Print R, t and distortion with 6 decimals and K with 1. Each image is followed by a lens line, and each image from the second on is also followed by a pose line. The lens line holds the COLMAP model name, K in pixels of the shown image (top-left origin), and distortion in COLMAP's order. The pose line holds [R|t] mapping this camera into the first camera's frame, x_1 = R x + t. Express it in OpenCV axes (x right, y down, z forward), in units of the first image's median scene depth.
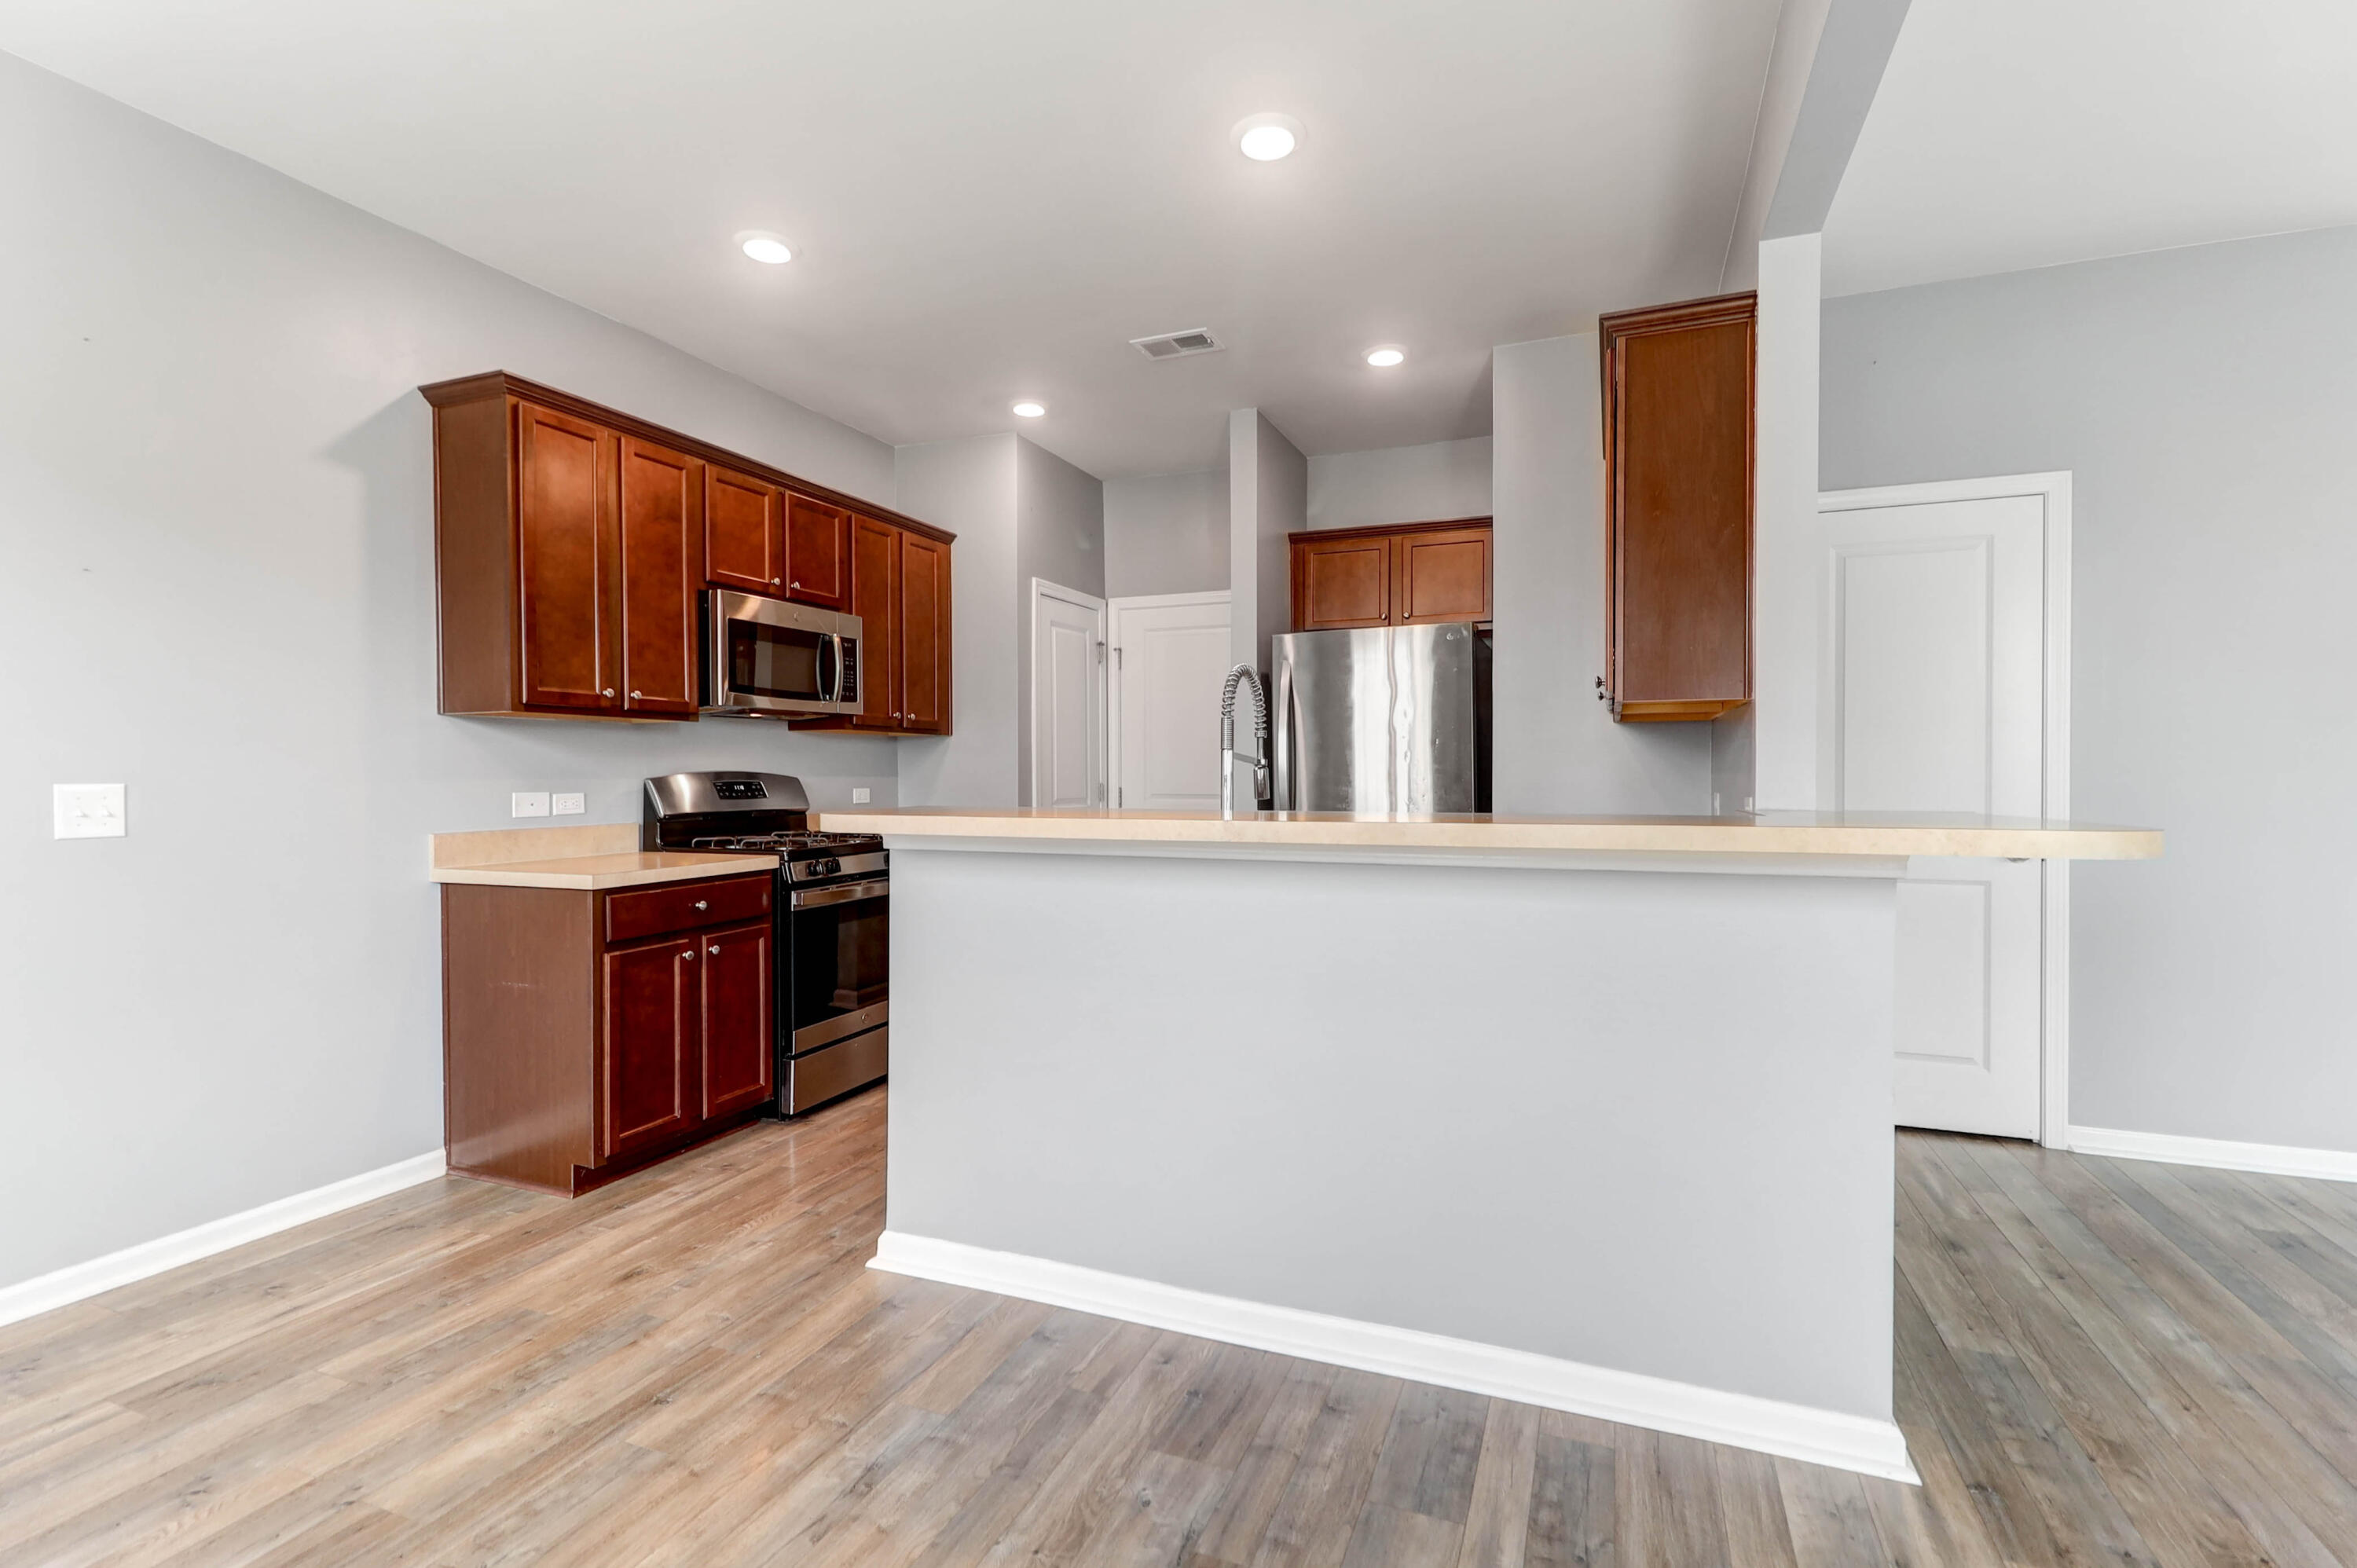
lens RADIAL K [[1079.8, 0, 1179.1], [0, 1079.8, 782.4], [0, 0, 1]] dist [0.016076, -0.011263]
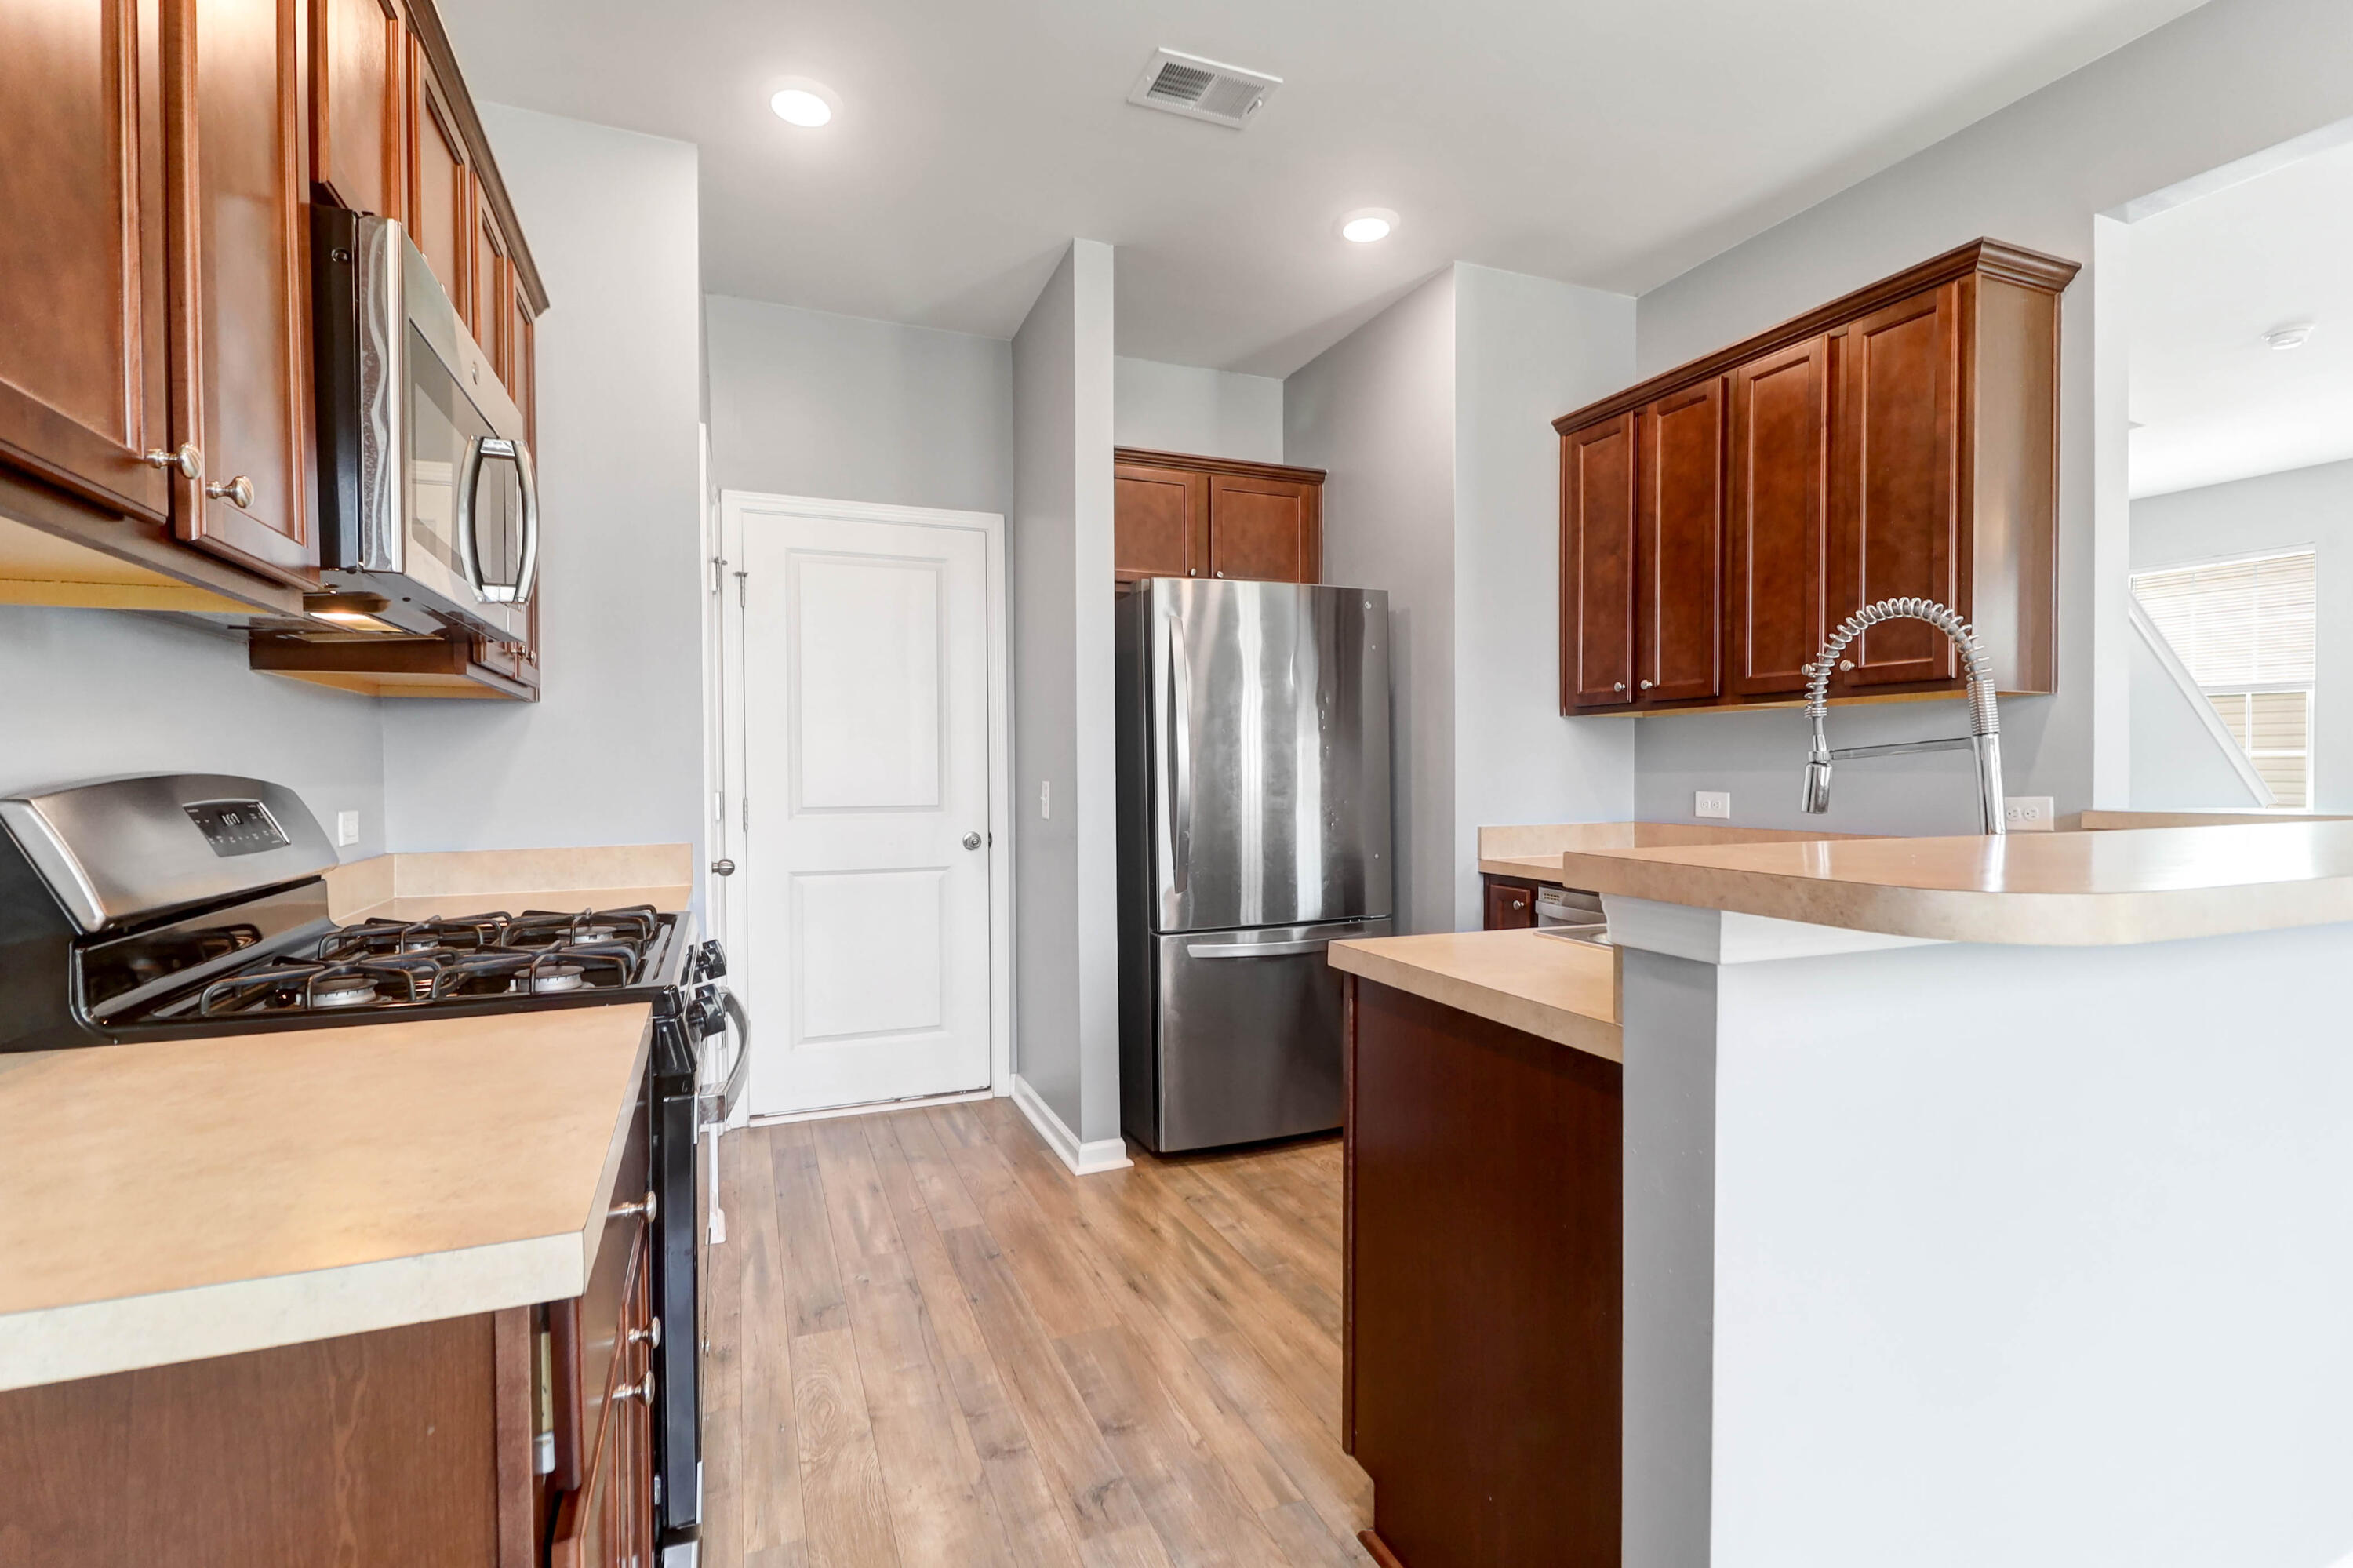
lens RADIAL K [[1078.1, 0, 1182.6], [0, 1078.1, 787.3], [0, 0, 1]] dist [0.016076, -0.011263]
pose [[0.717439, -0.012507, 0.696509, -0.558559], [0.008668, 0.999922, 0.009027, -0.008162], [-0.696568, -0.000439, 0.717491, 0.690624]]
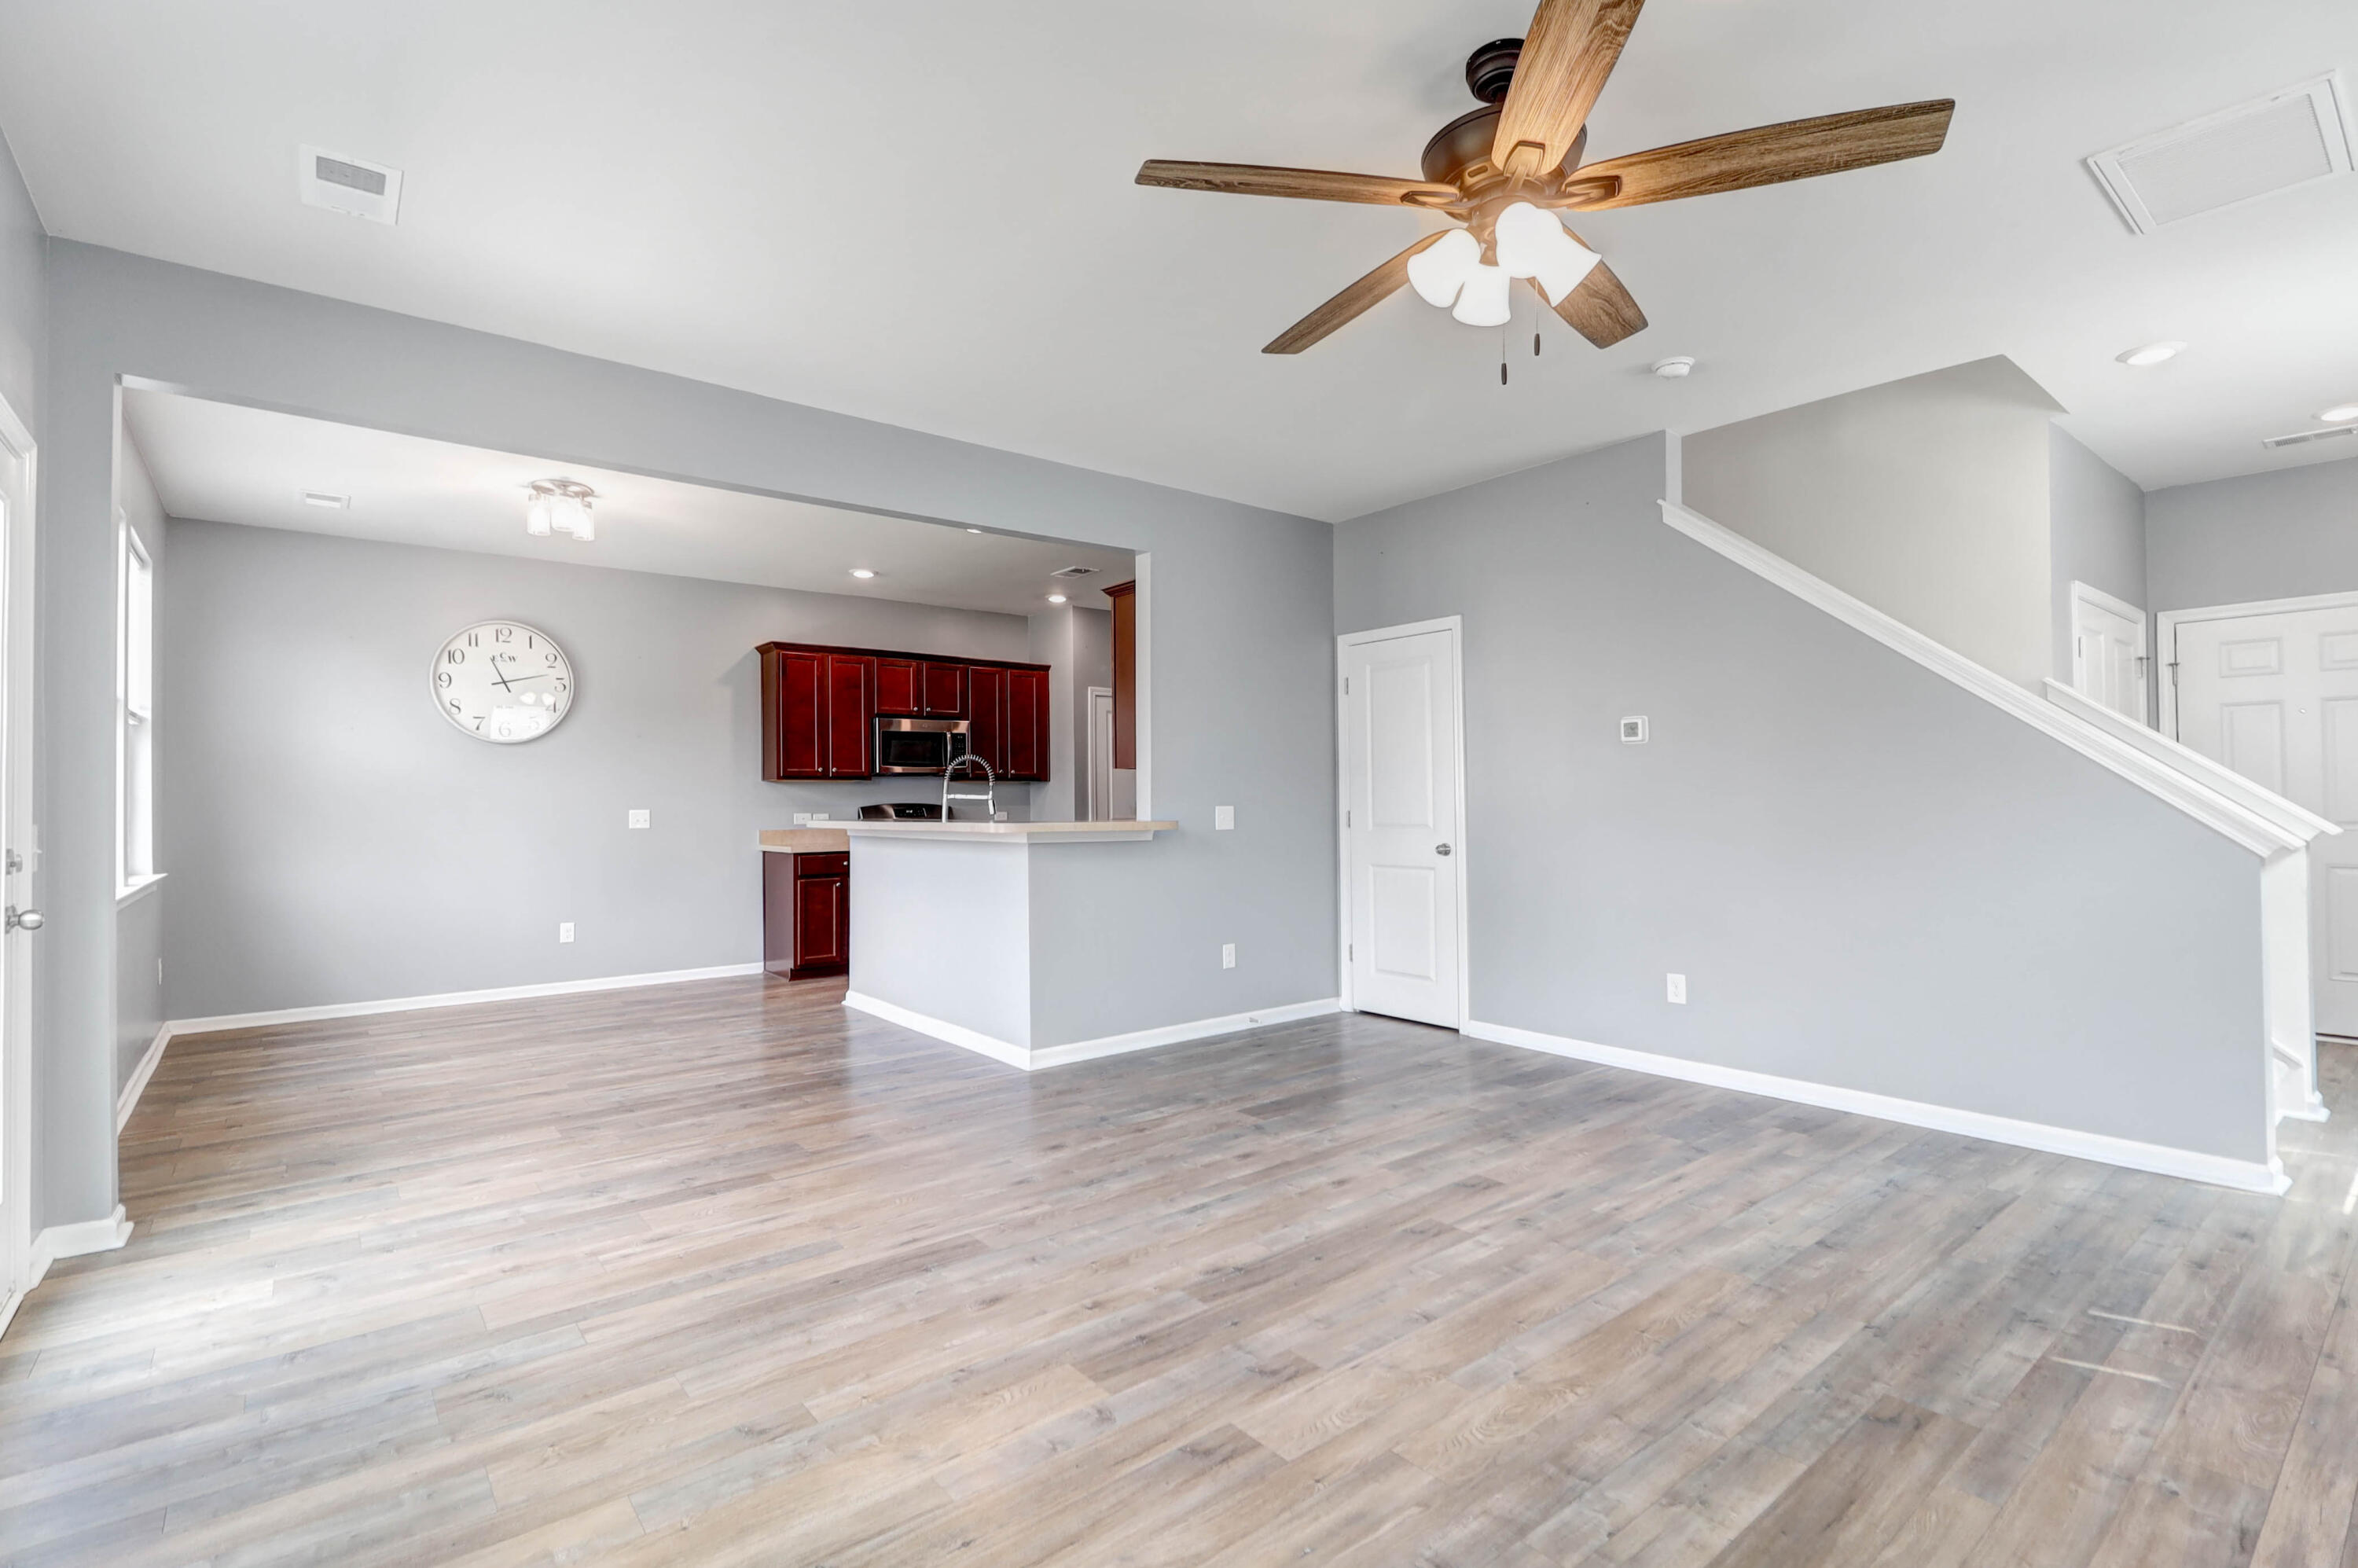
lens RADIAL K [[1080.3, 0, 1180.9], [0, 1080.3, 781.5], [0, 0, 1]] dist [0.016076, -0.011263]
pose [[0.874100, -0.015032, -0.485514, 1.297796], [0.003067, 0.999672, -0.025430, 0.002599], [0.485737, 0.020740, 0.873859, -0.648055]]
